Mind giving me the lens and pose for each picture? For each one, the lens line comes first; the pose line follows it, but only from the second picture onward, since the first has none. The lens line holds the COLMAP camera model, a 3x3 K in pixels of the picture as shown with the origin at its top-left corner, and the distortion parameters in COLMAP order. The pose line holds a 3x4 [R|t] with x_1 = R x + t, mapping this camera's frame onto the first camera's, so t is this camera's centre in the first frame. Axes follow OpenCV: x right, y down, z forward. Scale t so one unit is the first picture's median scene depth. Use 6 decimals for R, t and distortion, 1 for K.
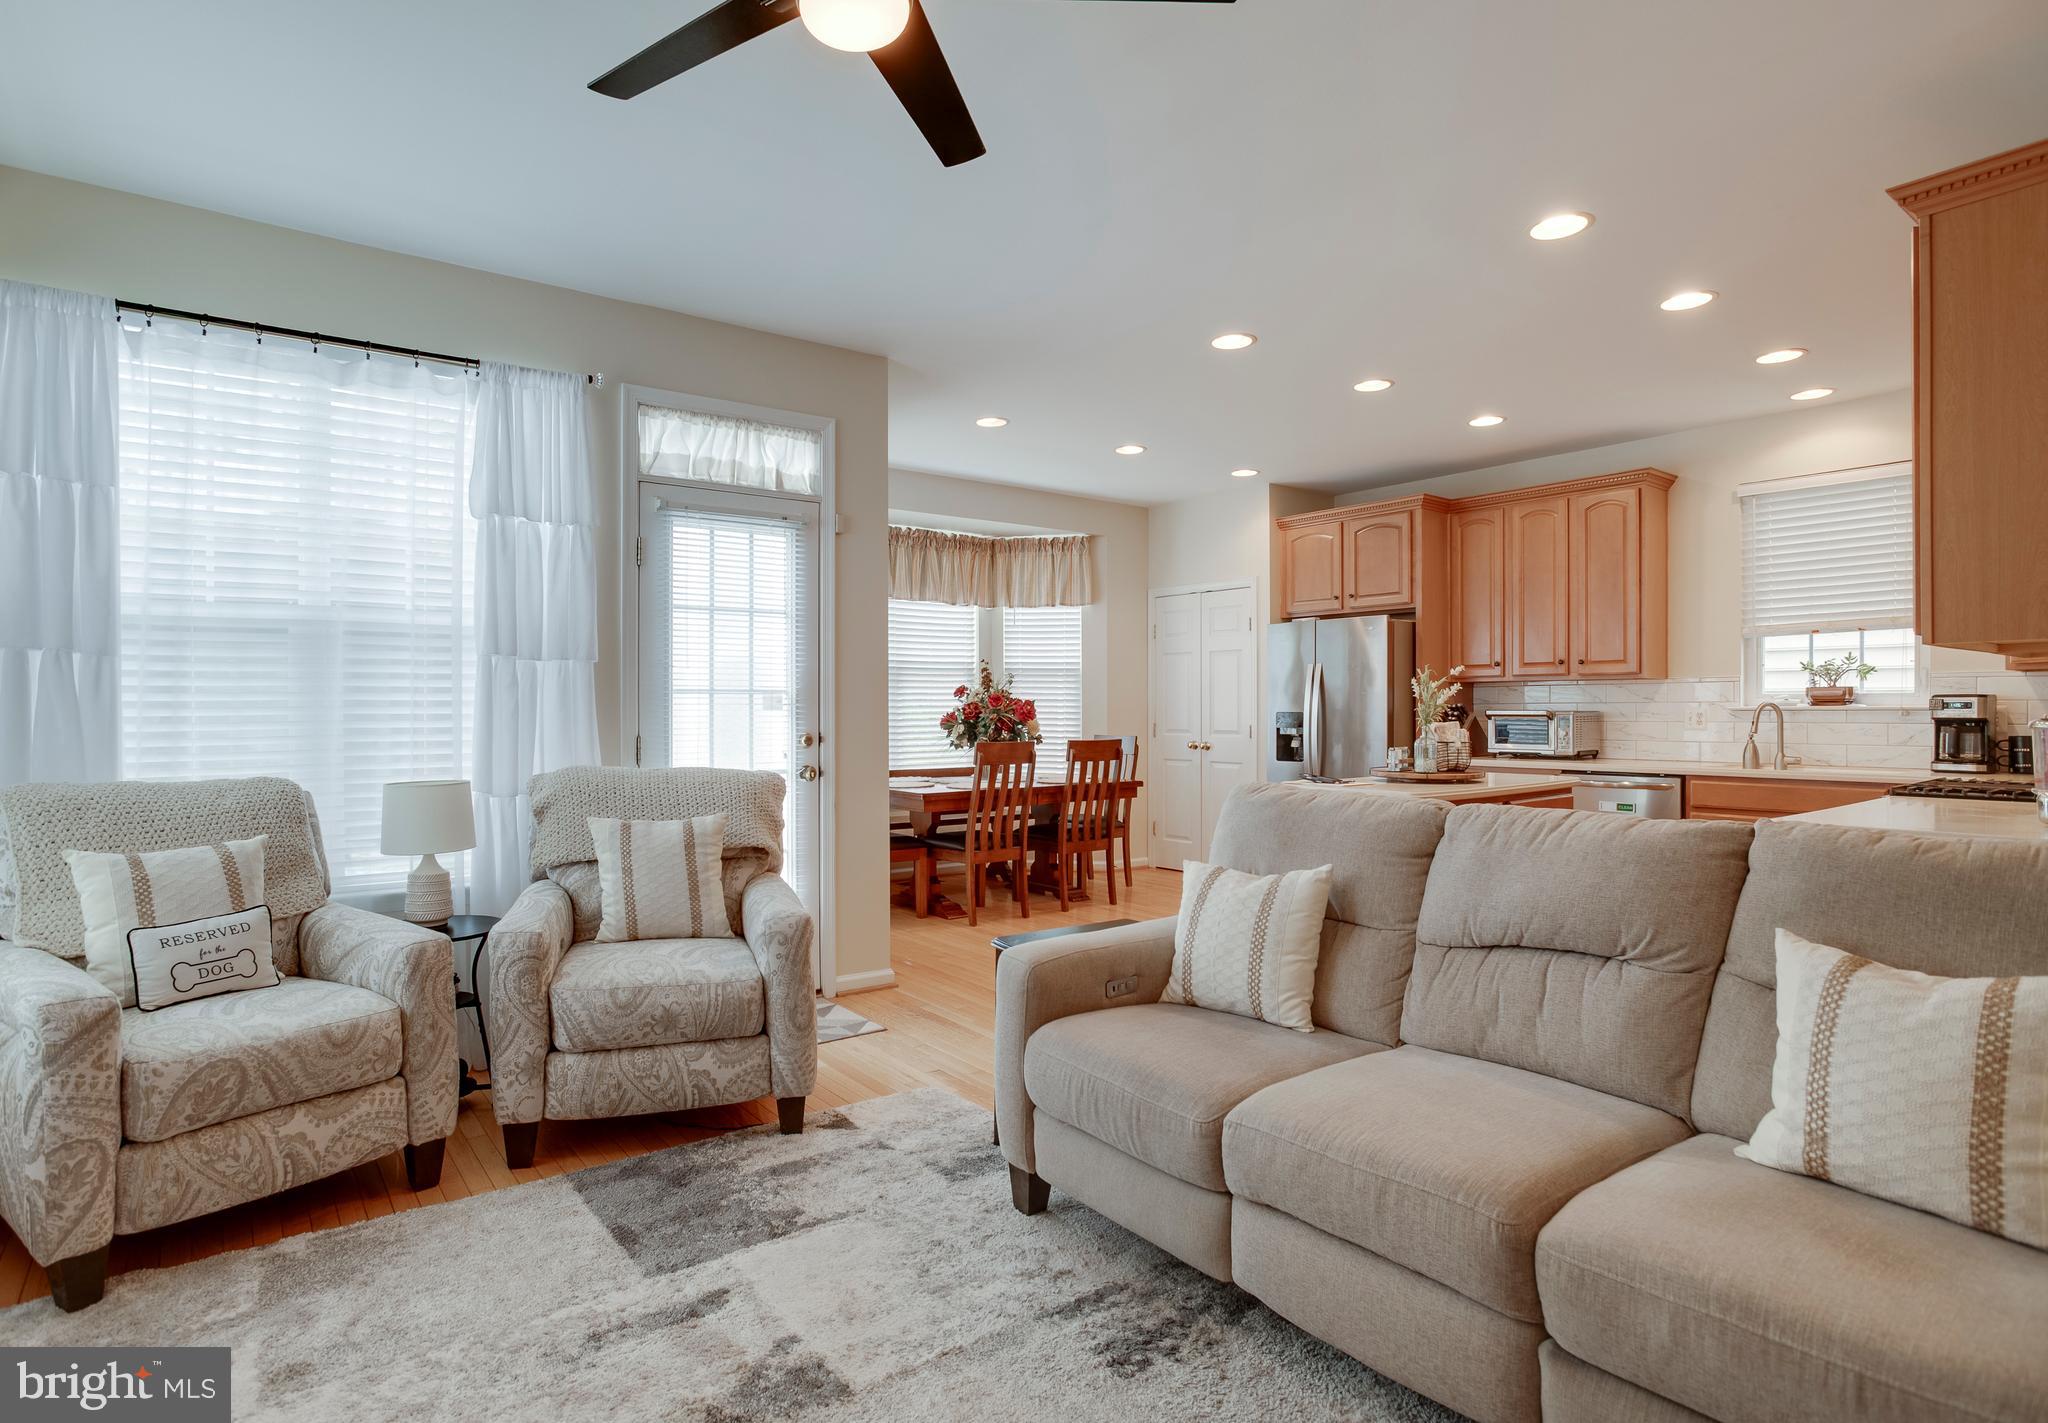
lens RADIAL K [[1063.6, 0, 989.3], [0, 1063.6, 710.5], [0, 0, 1]] dist [-0.058576, 0.029056]
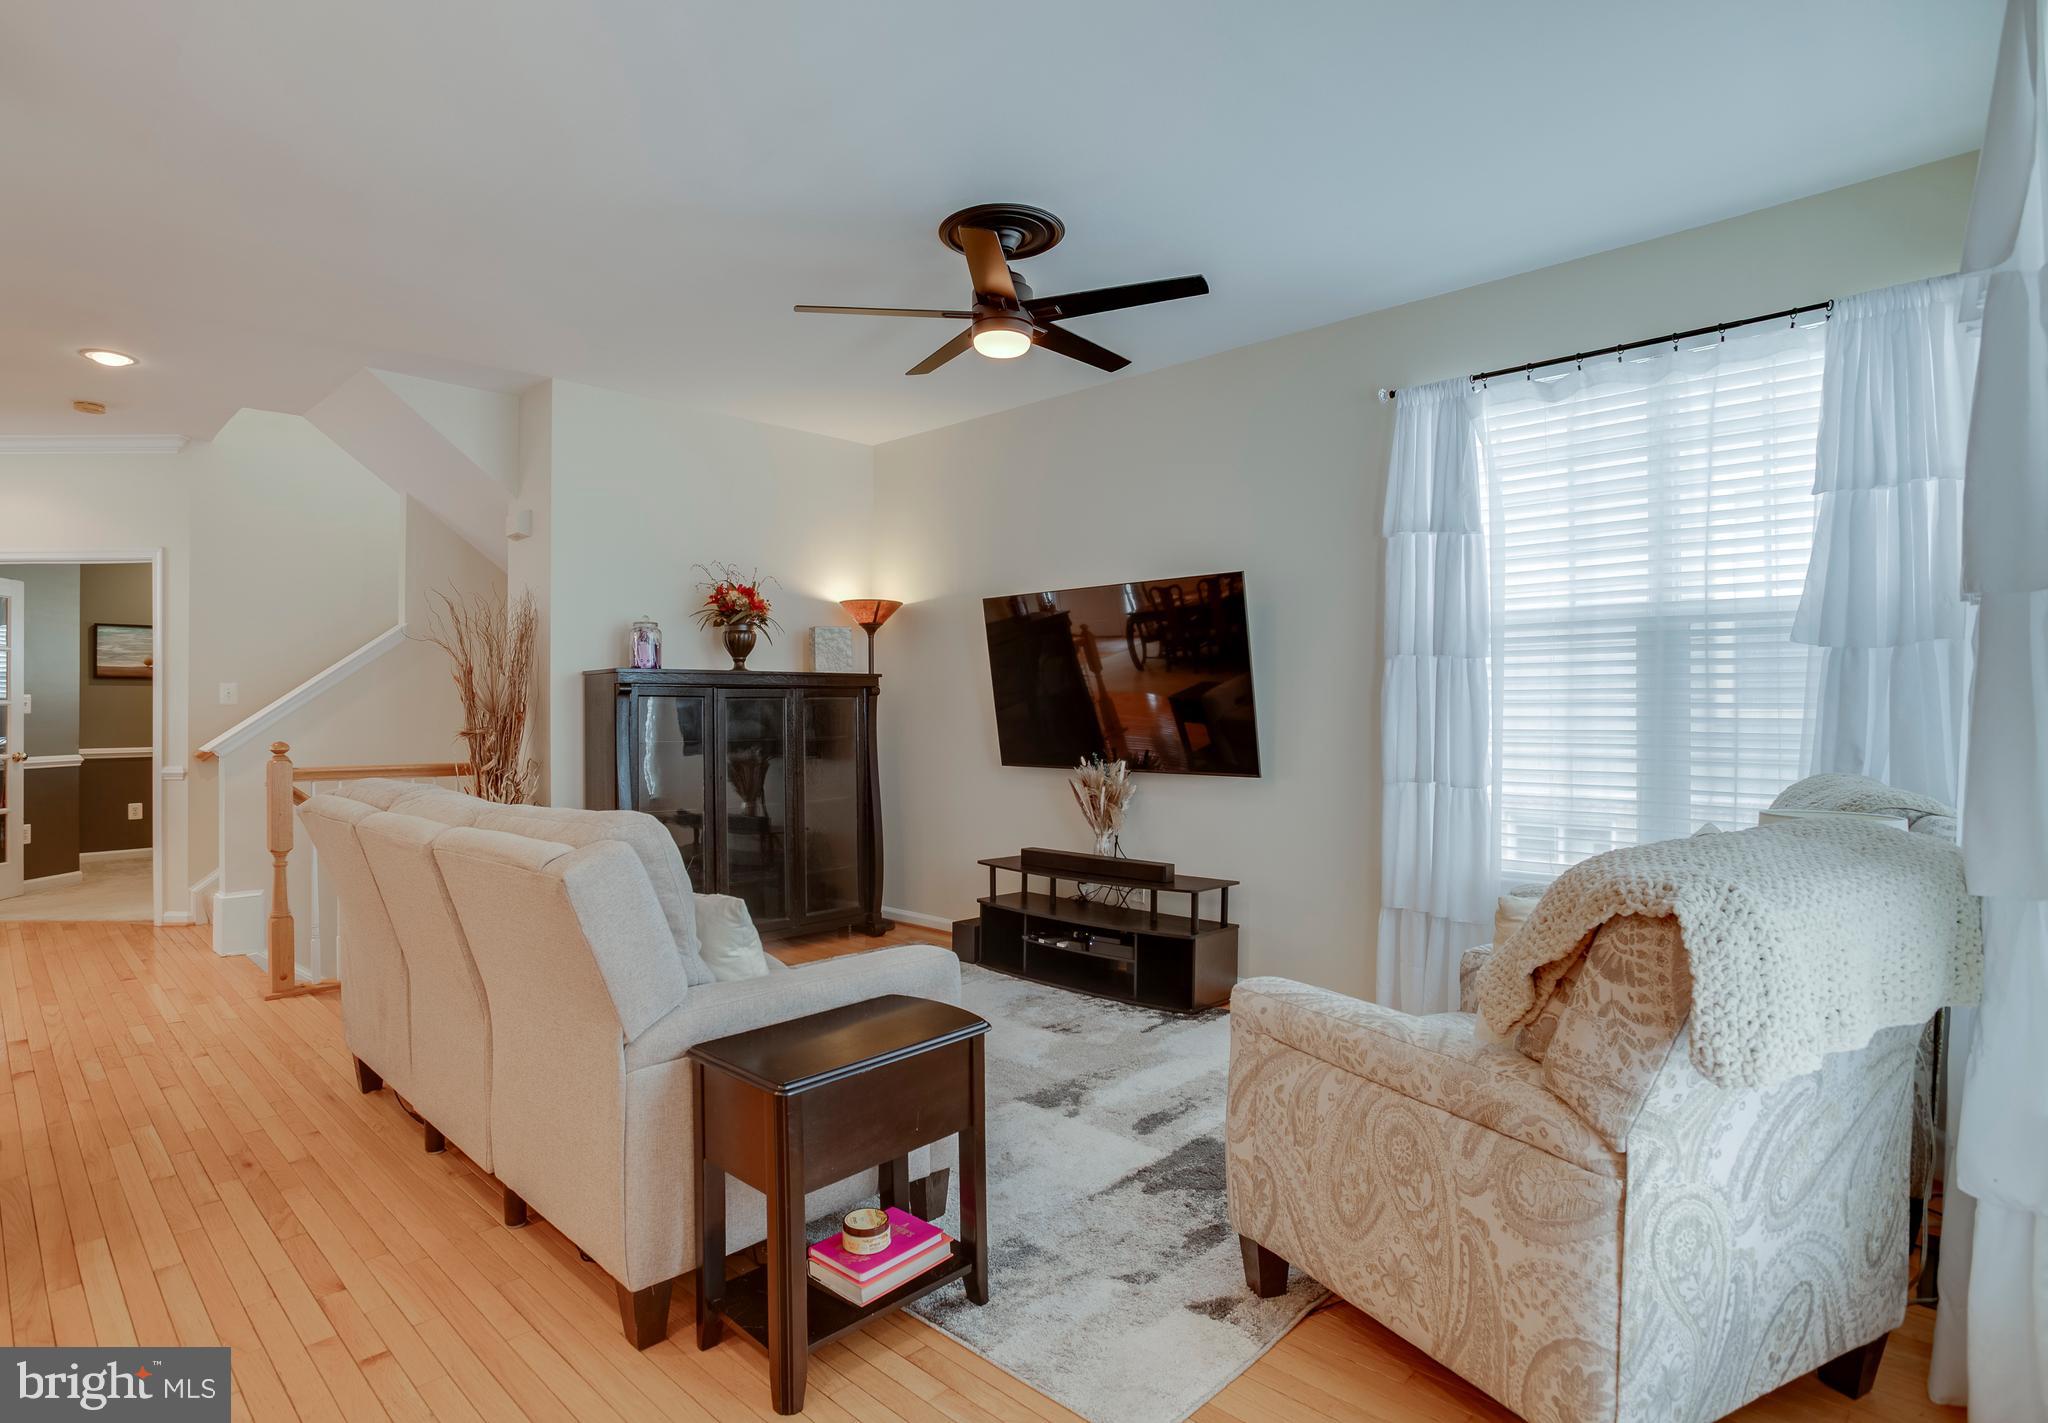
lens RADIAL K [[1063.6, 0, 989.3], [0, 1063.6, 710.5], [0, 0, 1]] dist [-0.058576, 0.029056]
pose [[-0.988011, 0.003619, -0.154344, 0.058147], [0.003259, 0.999991, 0.002583, -0.001827], [0.154352, 0.002049, -0.988014, 0.868682]]
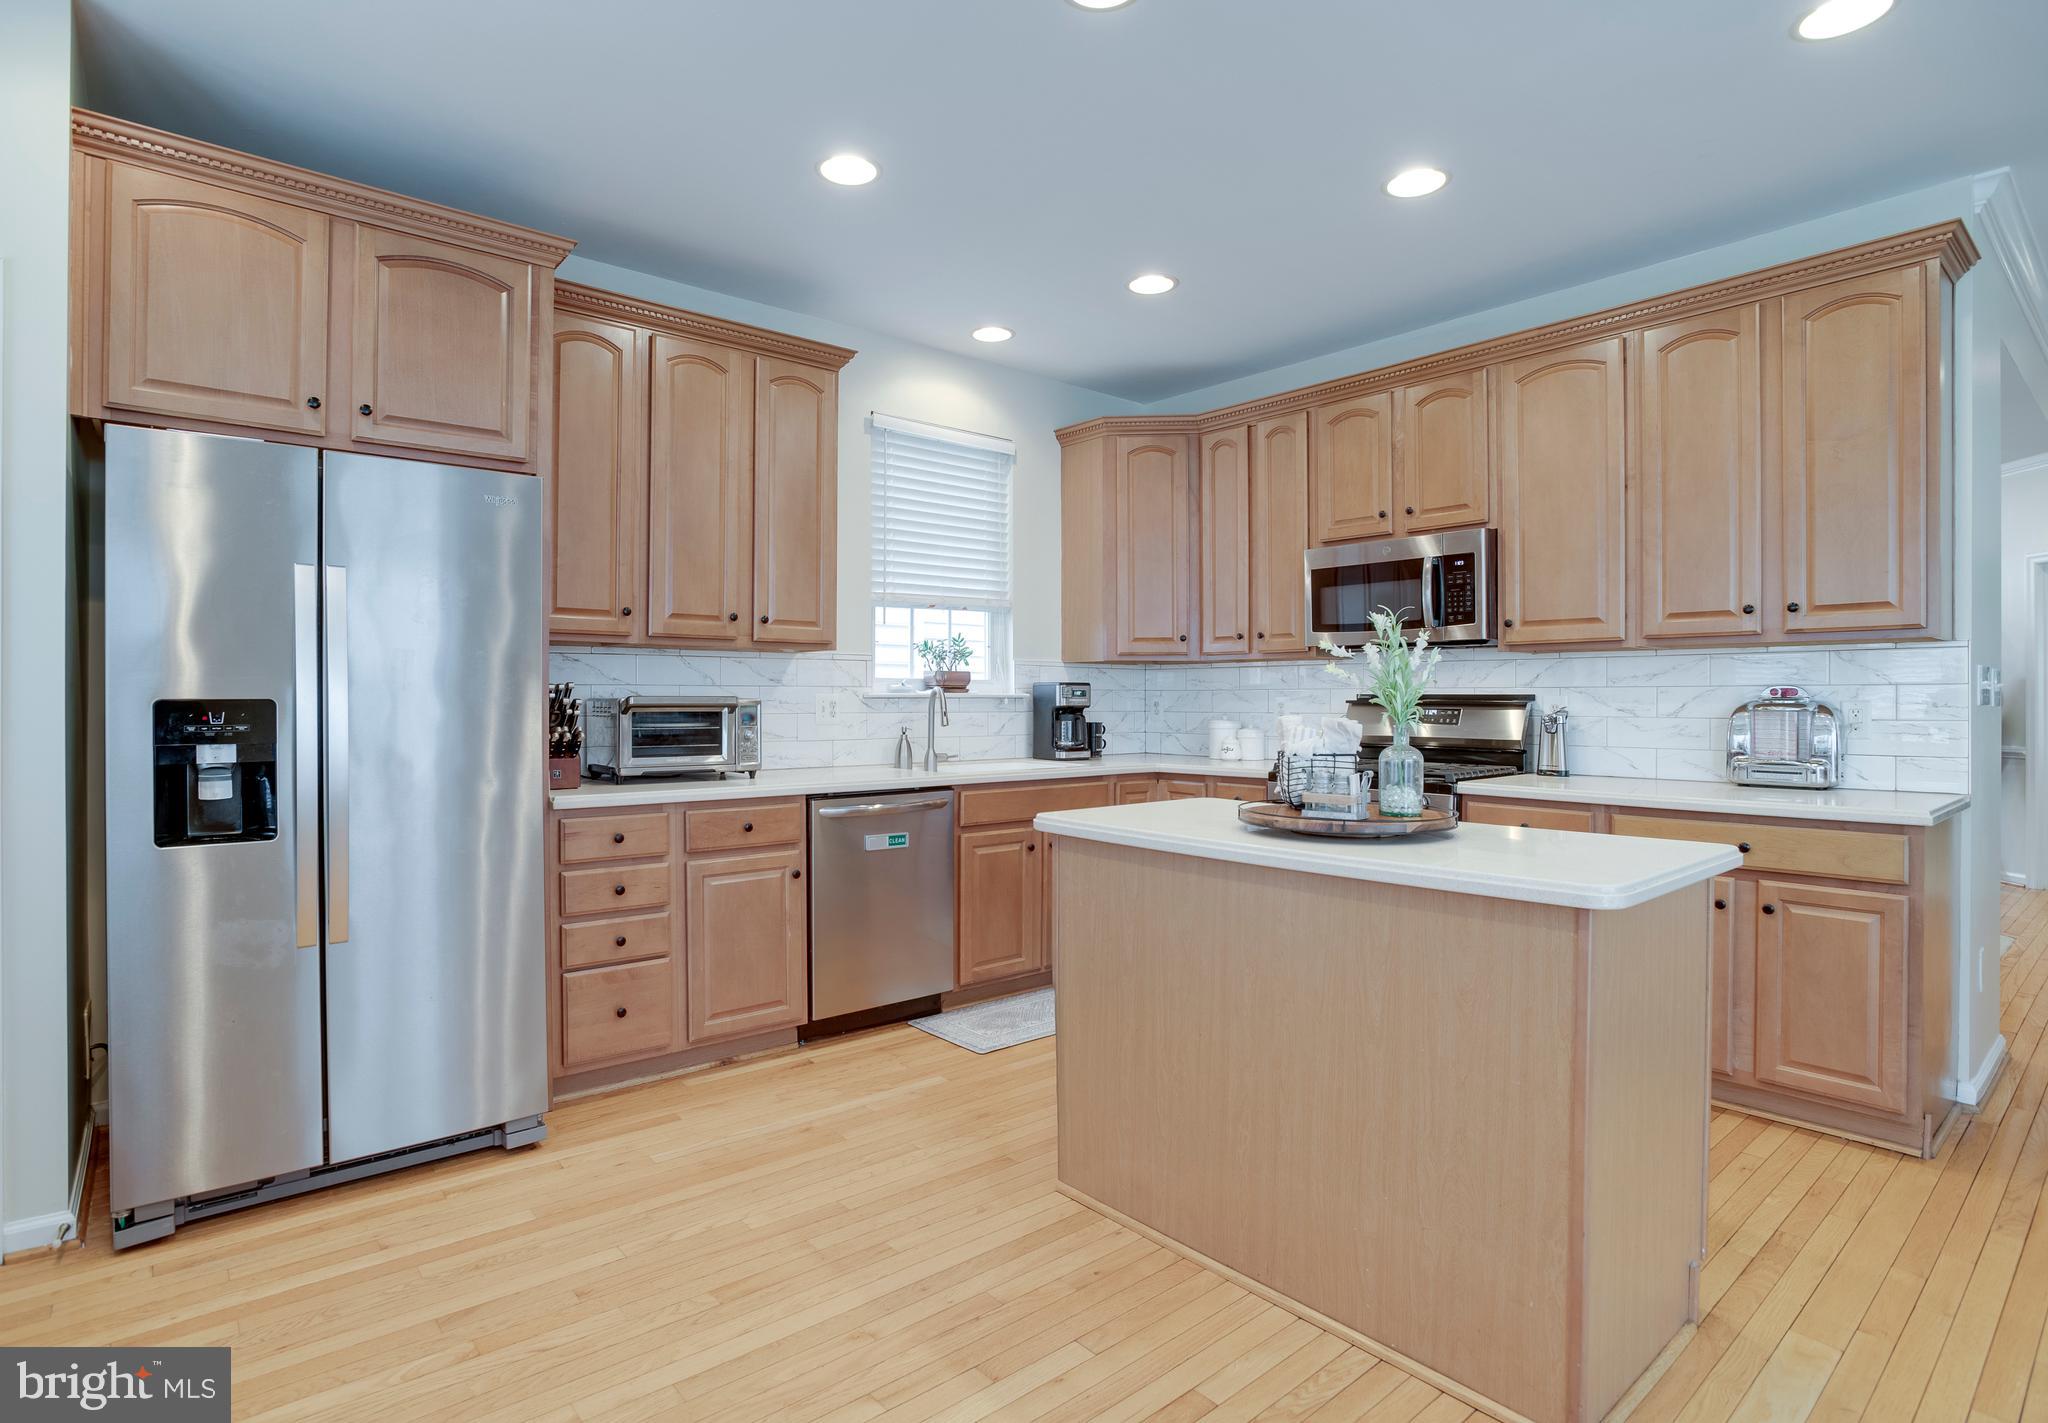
lens RADIAL K [[1033.0, 0, 975.0], [0, 1033.0, 710.8], [0, 0, 1]] dist [-0.063385, 0.028764]
pose [[-0.038459, -0.007889, 0.999229, -0.060130], [-0.000325, 0.999969, 0.007882, 0.003416], [-0.999260, -0.000021, -0.038460, 0.918703]]
